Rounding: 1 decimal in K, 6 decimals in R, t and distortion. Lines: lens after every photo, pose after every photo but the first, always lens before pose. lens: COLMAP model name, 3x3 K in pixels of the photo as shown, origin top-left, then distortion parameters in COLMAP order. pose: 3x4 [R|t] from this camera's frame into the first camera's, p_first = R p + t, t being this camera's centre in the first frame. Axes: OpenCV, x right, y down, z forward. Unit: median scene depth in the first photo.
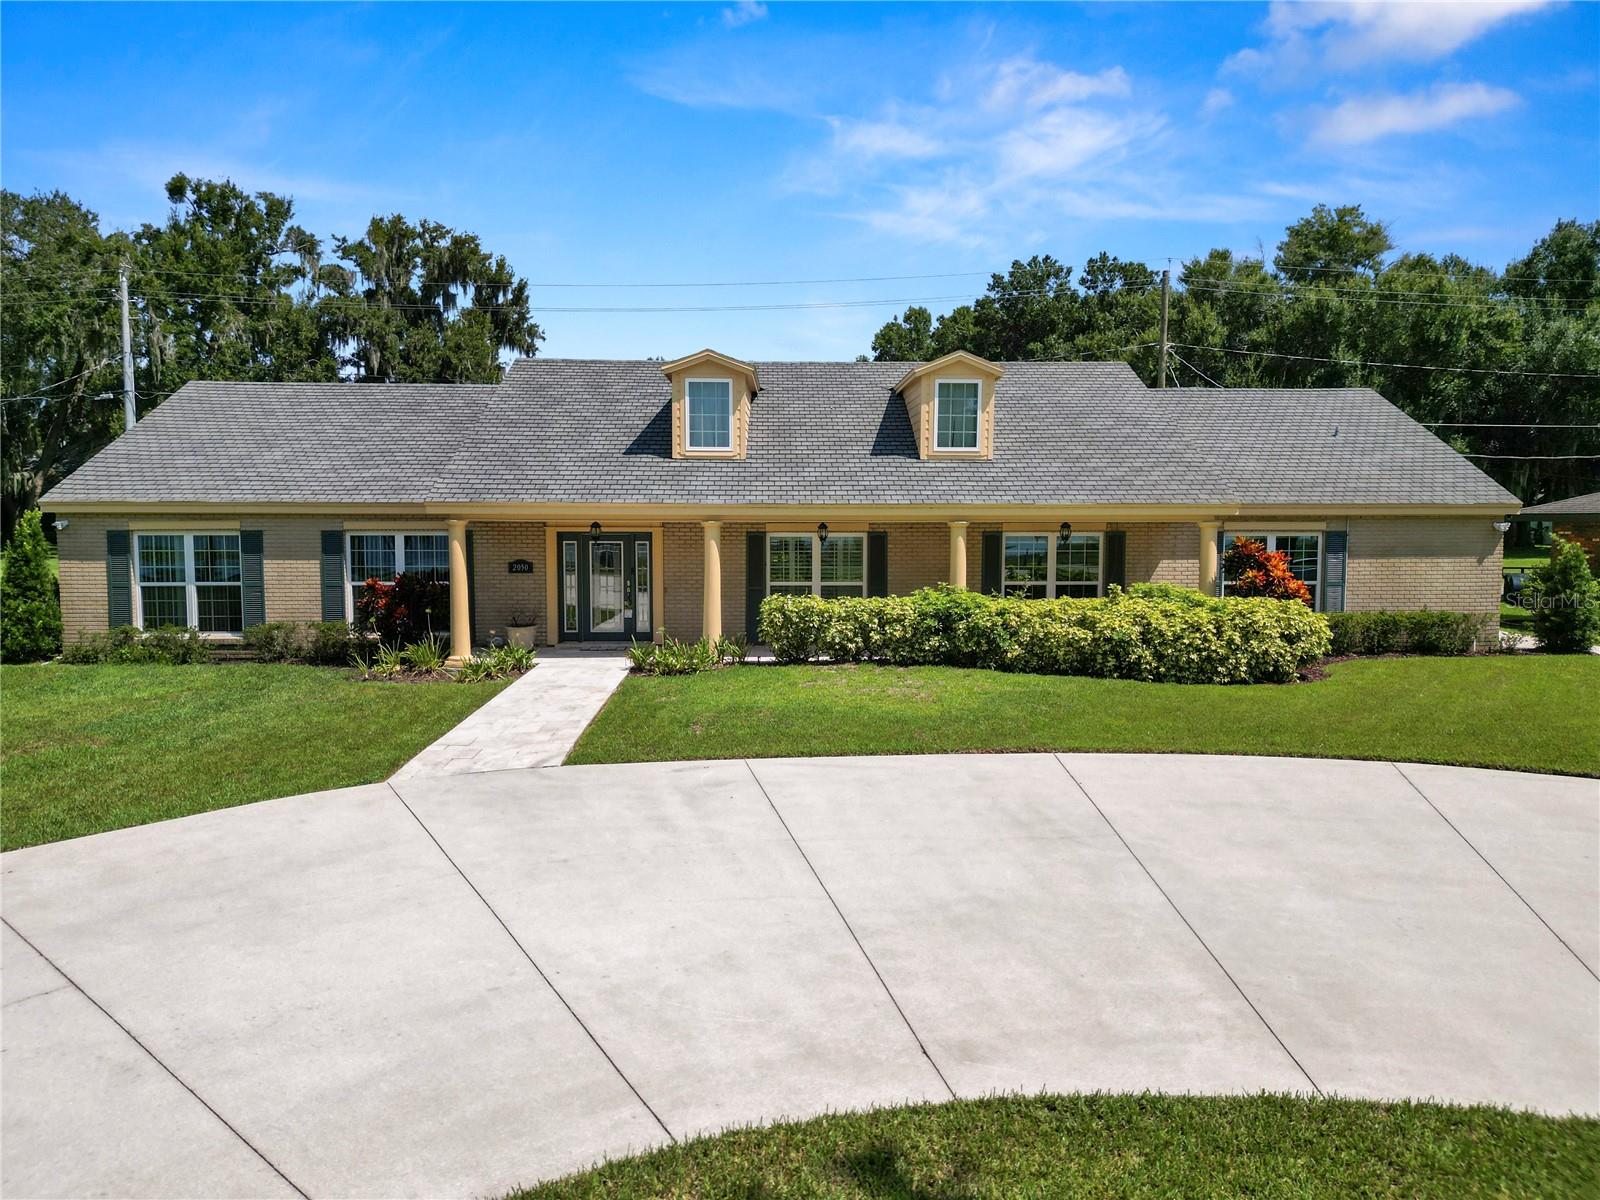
lens RADIAL K [[1118.9, 0, 795.6], [0, 1118.9, 600.5], [0, 0, 1]] dist [0.060994, -0.058809]
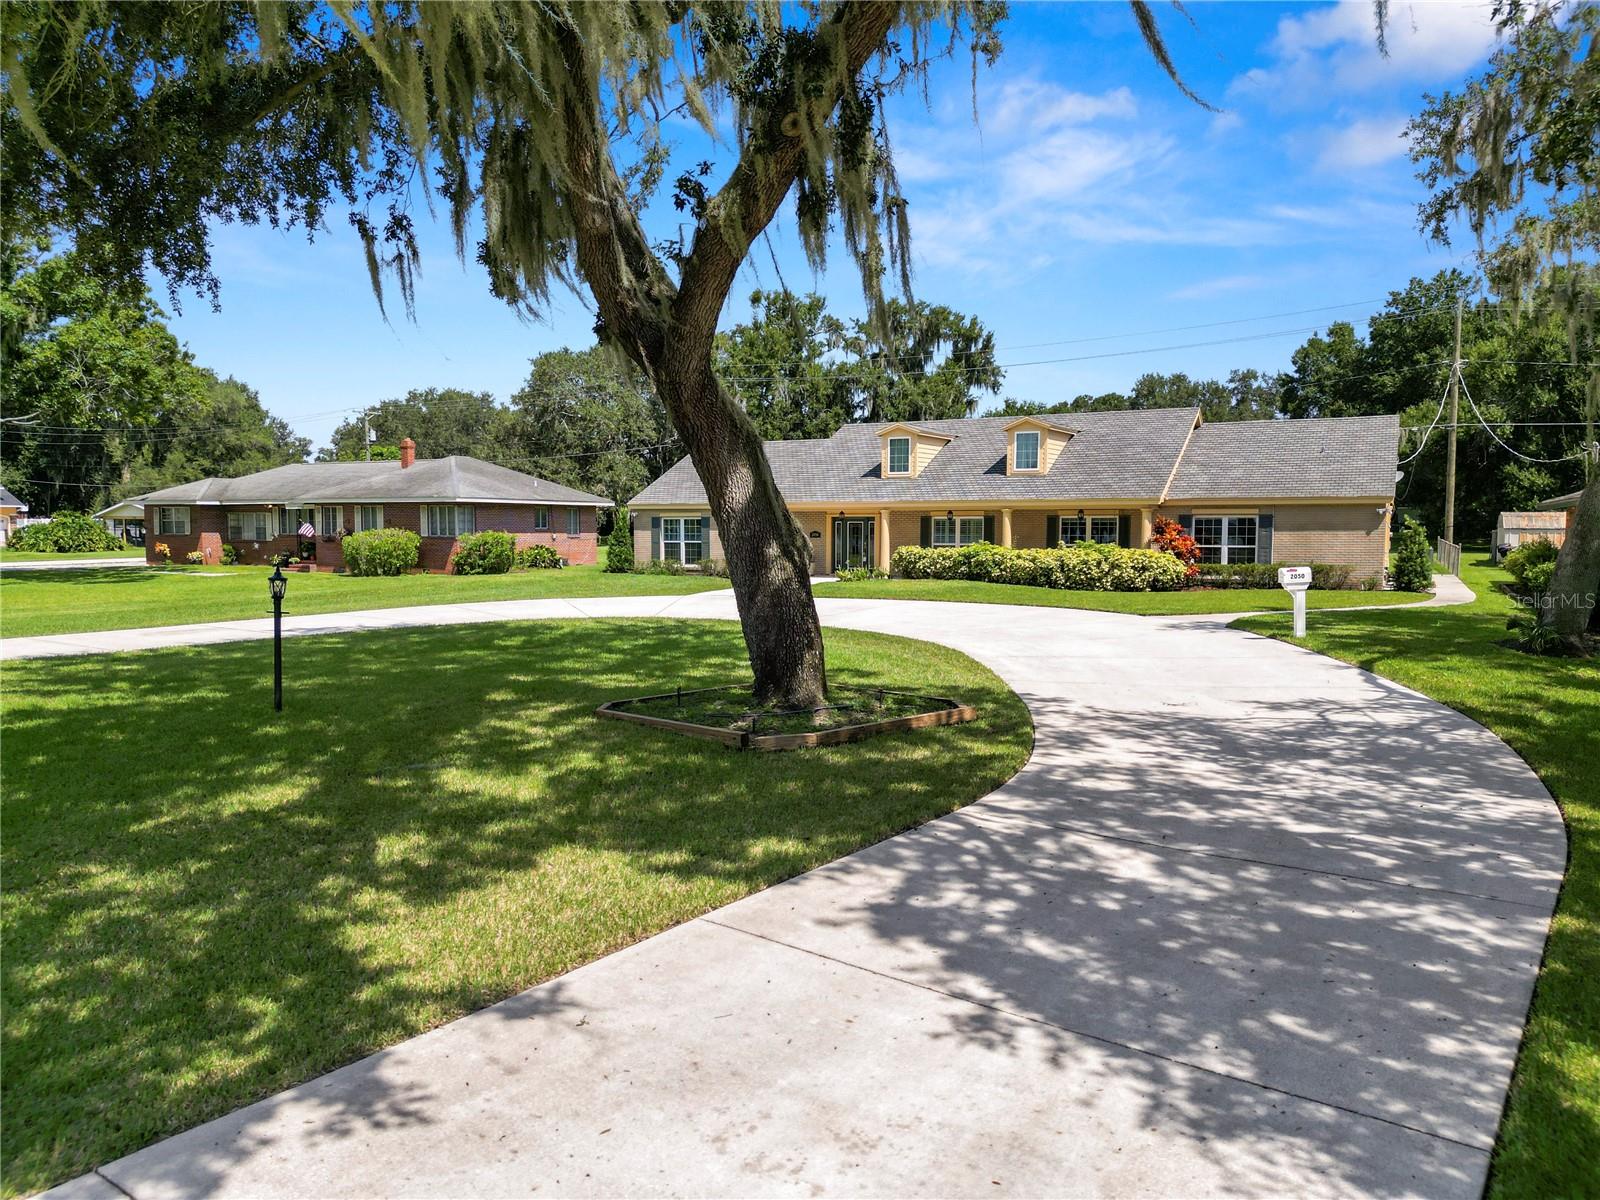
lens RADIAL K [[1118.9, 0, 795.6], [0, 1118.9, 600.5], [0, 0, 1]] dist [0.060994, -0.058809]
pose [[0.868419, 0.033494, -0.494698, 0.657289], [-0.036029, 0.999341, 0.004415, 0.073895], [0.494520, 0.013989, 0.869054, -0.689158]]
